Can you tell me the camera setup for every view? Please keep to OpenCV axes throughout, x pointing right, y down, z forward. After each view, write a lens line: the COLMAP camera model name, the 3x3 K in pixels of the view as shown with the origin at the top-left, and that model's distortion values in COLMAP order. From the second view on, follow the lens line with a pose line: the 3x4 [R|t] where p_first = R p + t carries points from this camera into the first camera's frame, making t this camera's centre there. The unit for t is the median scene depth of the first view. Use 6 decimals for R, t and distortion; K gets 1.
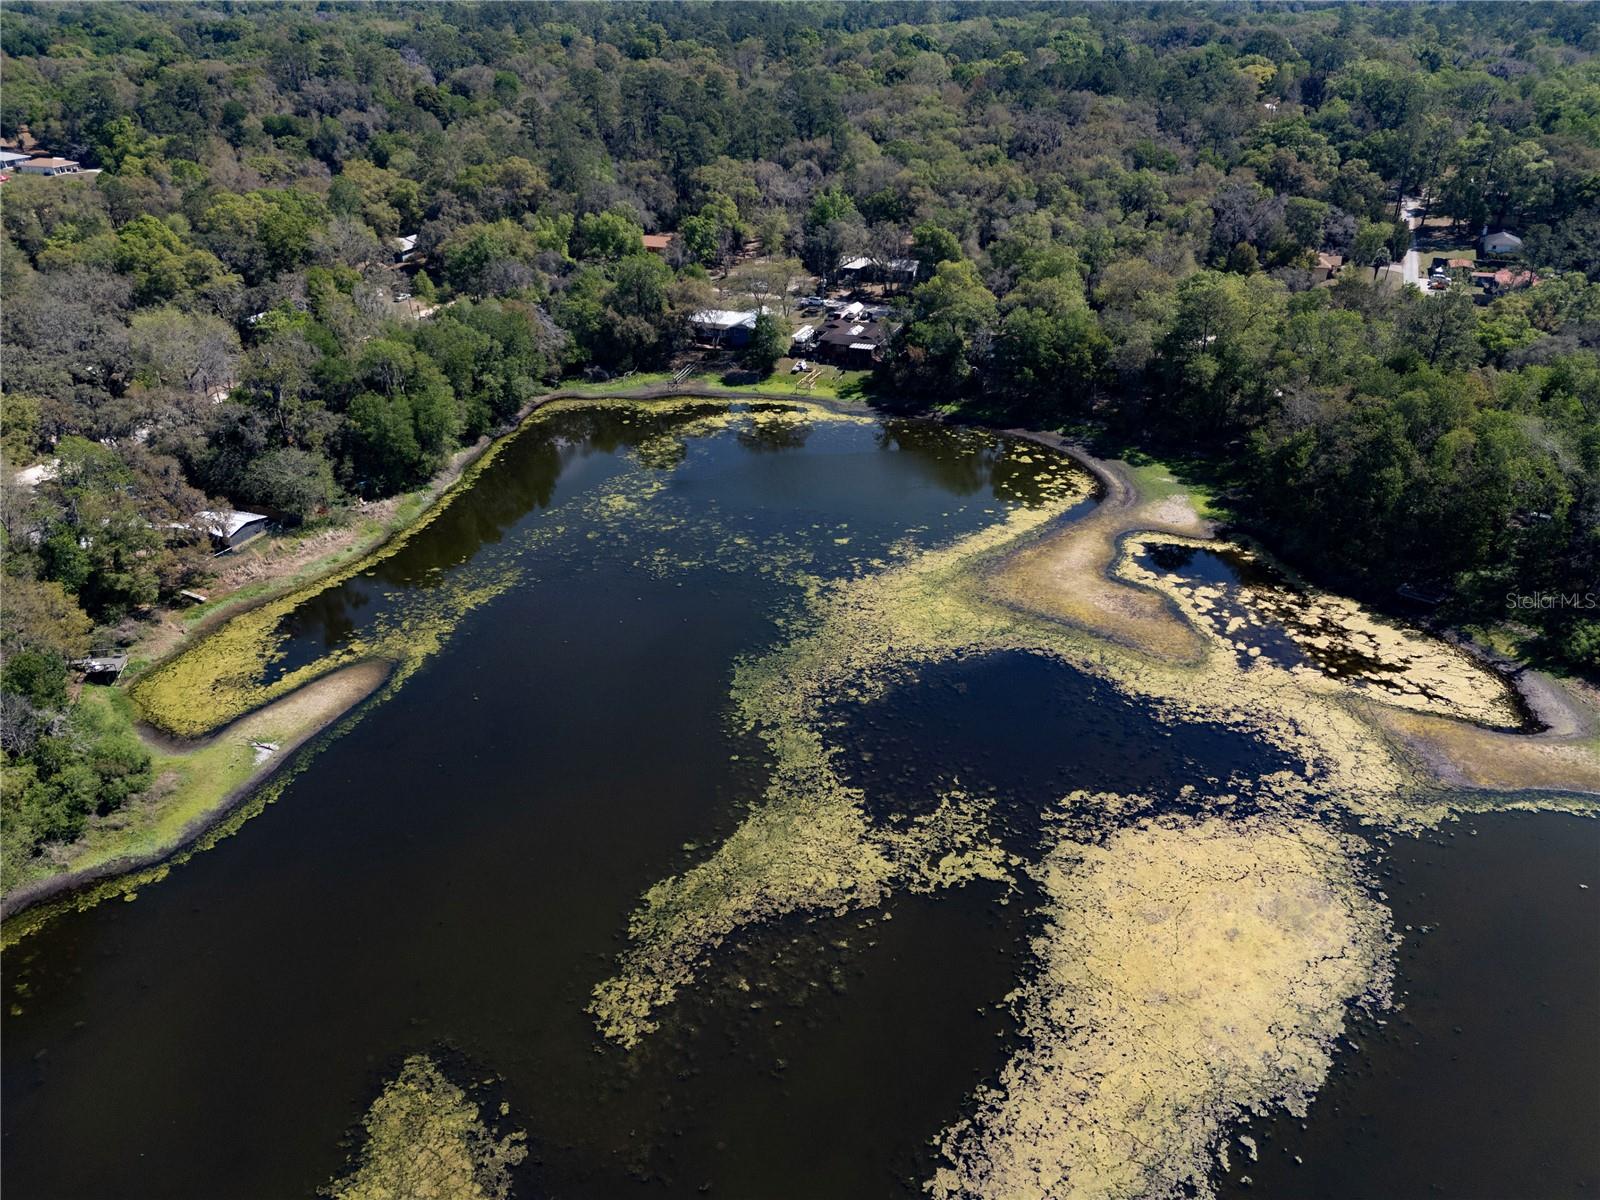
lens RADIAL K [[1179.7, 0, 800.0], [0, 1179.7, 600.0], [0, 0, 1]] dist [0.063221, -0.066875]
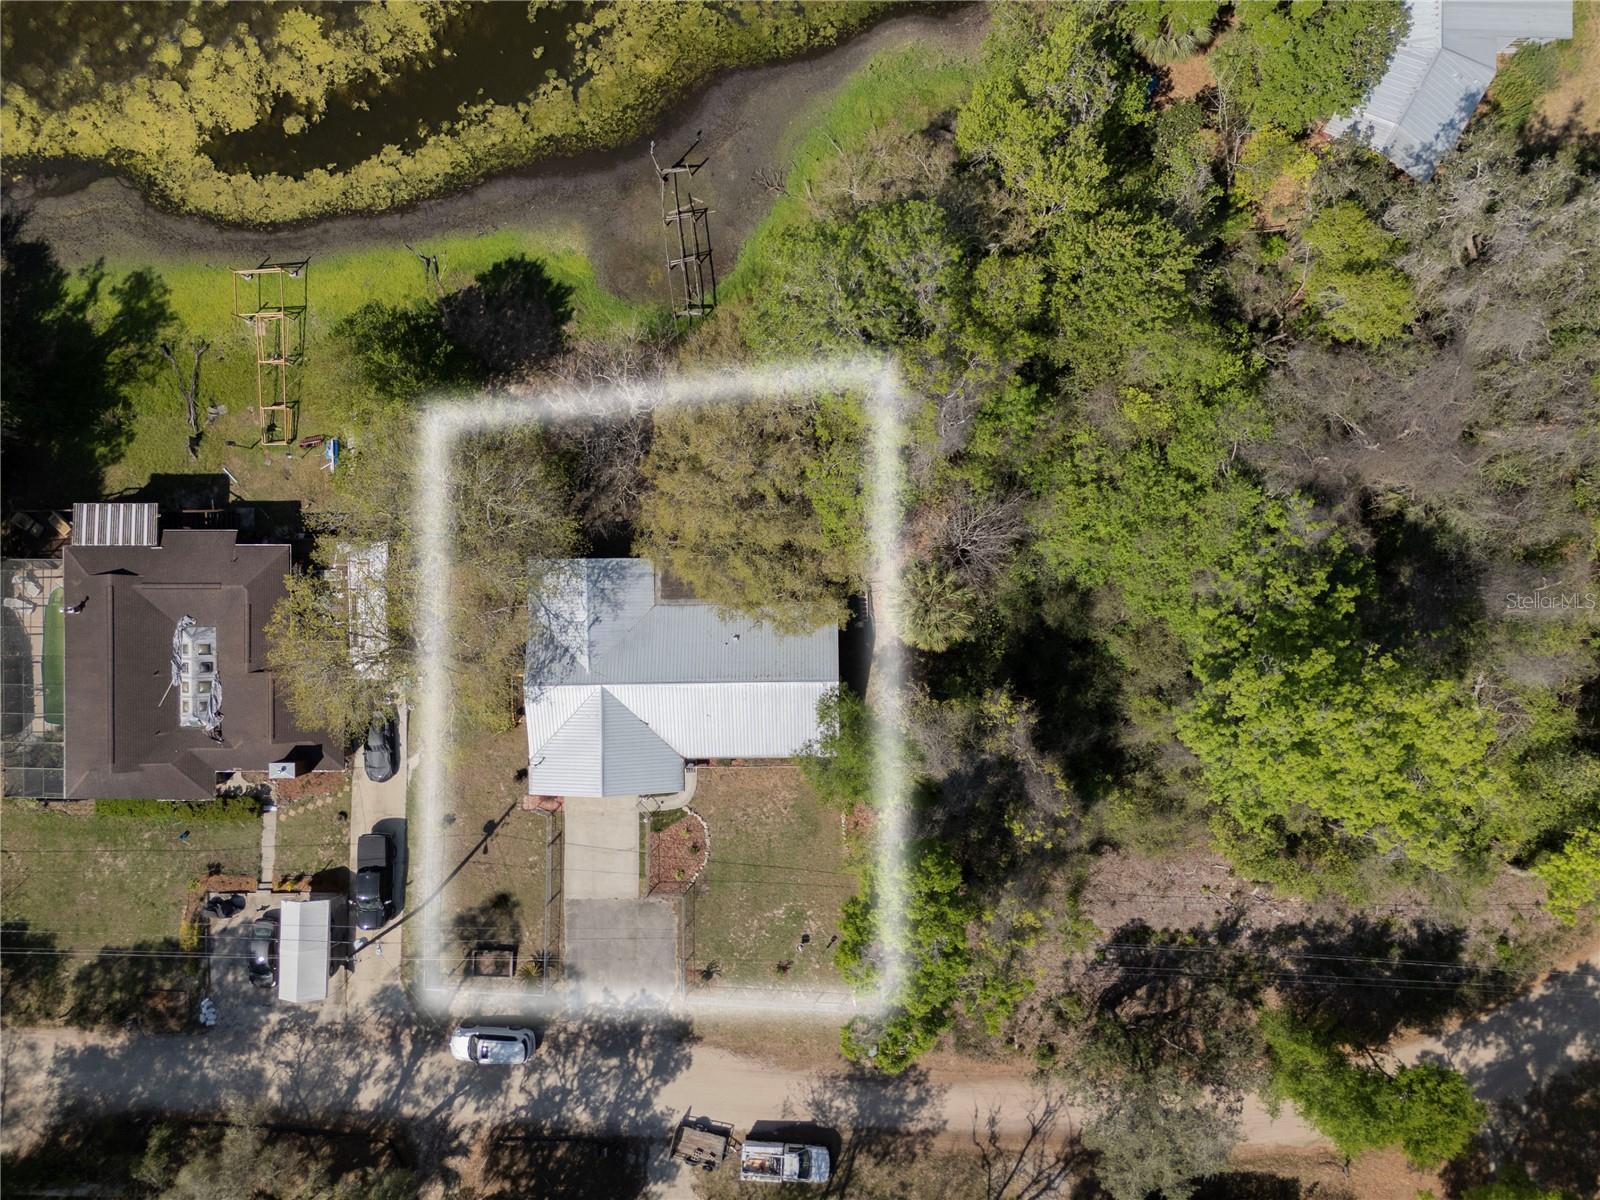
lens RADIAL K [[1179.7, 0, 800.0], [0, 1179.7, 600.0], [0, 0, 1]] dist [0.063221, -0.066875]
pose [[-0.923864, 0.379993, 0.045603, -0.137152], [-0.145643, -0.459260, 0.876281, -0.638794], [0.353925, 0.802923, 0.479637, 1.187964]]
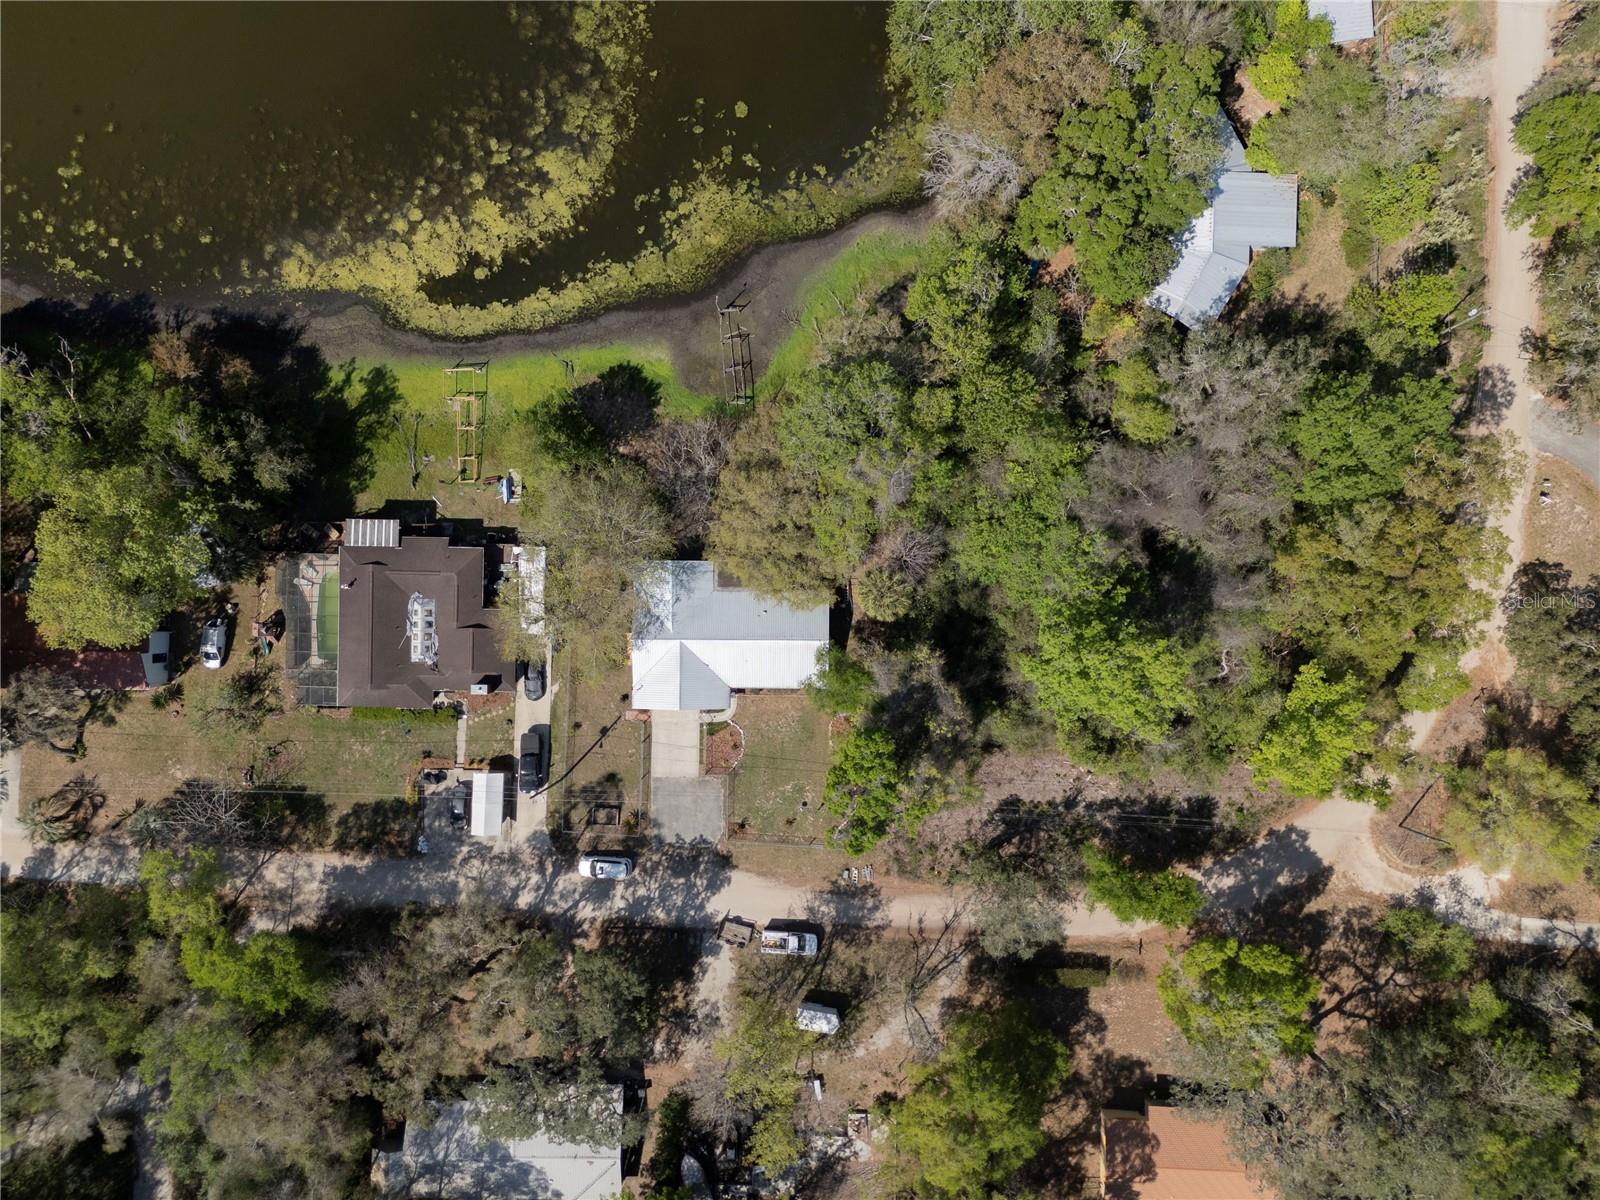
lens RADIAL K [[1179.7, 0, 800.0], [0, 1179.7, 600.0], [0, 0, 1]] dist [0.063221, -0.066875]
pose [[-0.931191, 0.361893, 0.043775, -0.141389], [-0.140212, -0.466425, 0.873378, -0.824570], [0.336487, 0.807144, 0.485072, 1.086710]]
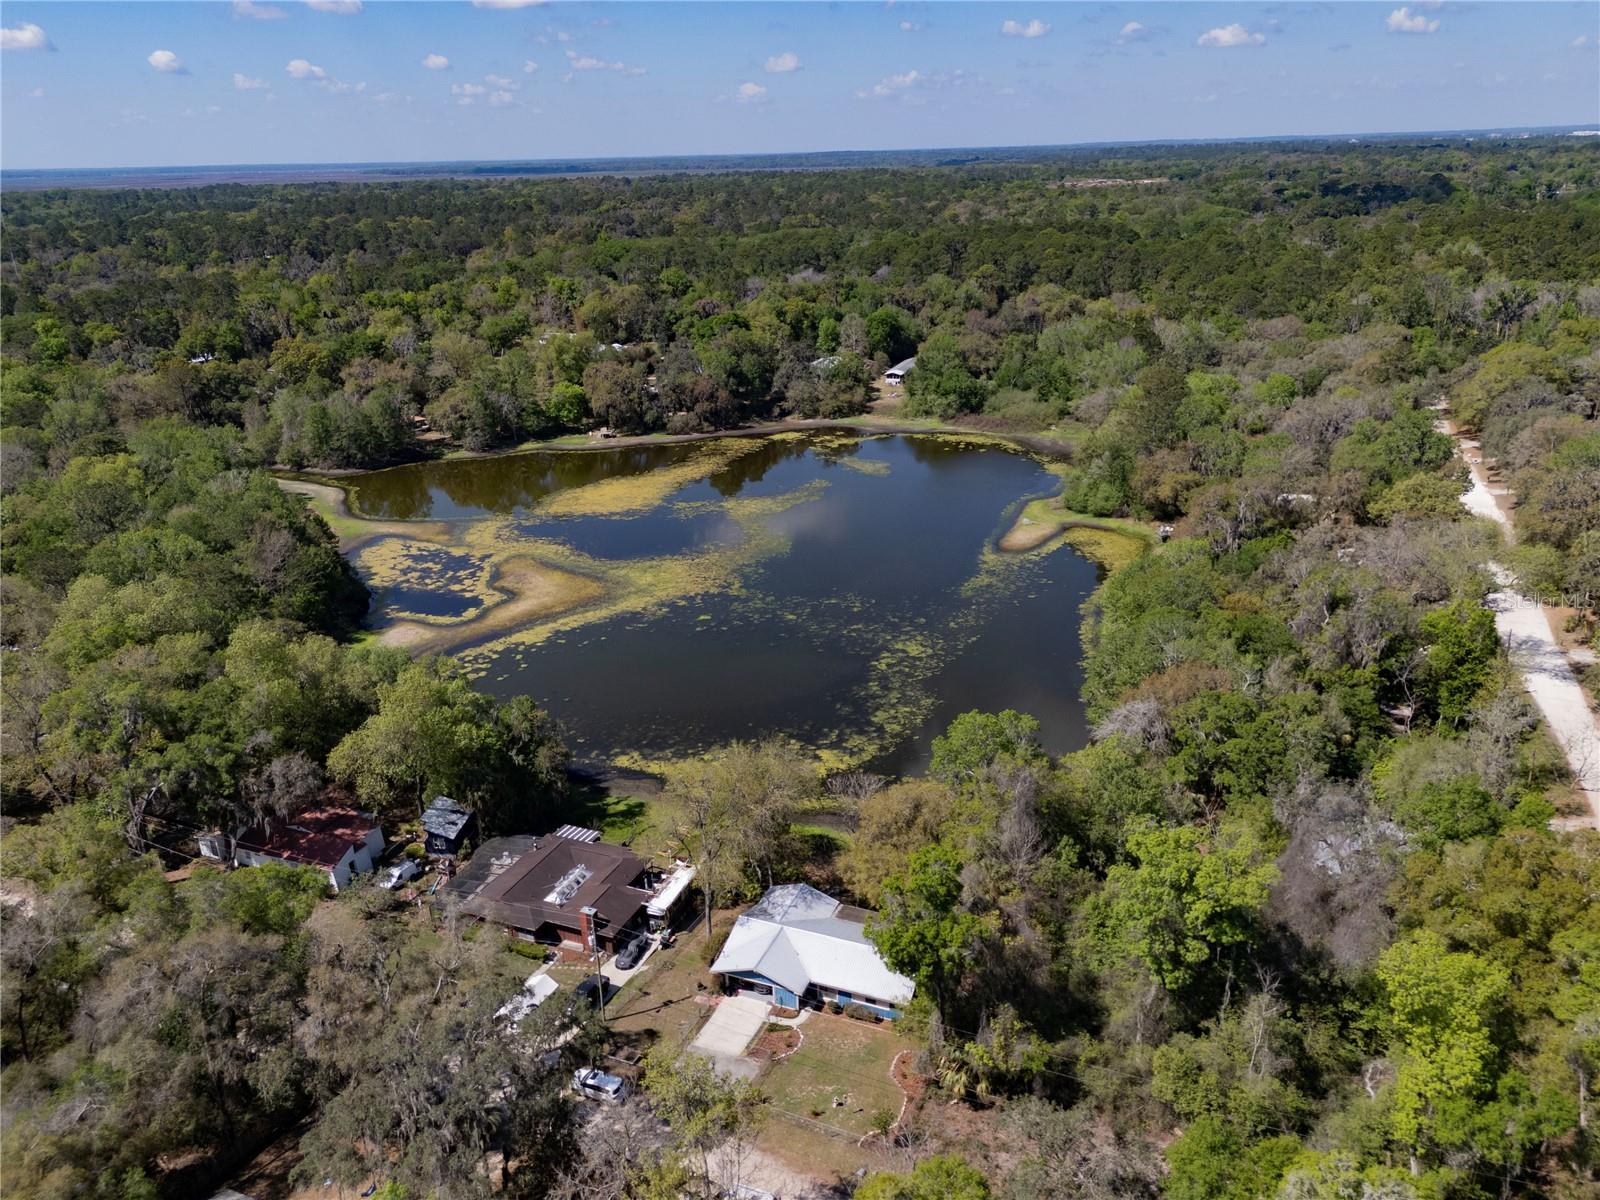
lens RADIAL K [[1175.8, 0, 800.0], [0, 1175.8, 600.0], [0, 0, 1]] dist [0.066734, -0.064416]
pose [[-0.998941, 0.036864, 0.027541, -0.085521], [0.044921, 0.651477, 0.757337, -0.872844], [0.009976, 0.757772, -0.652443, 1.617455]]
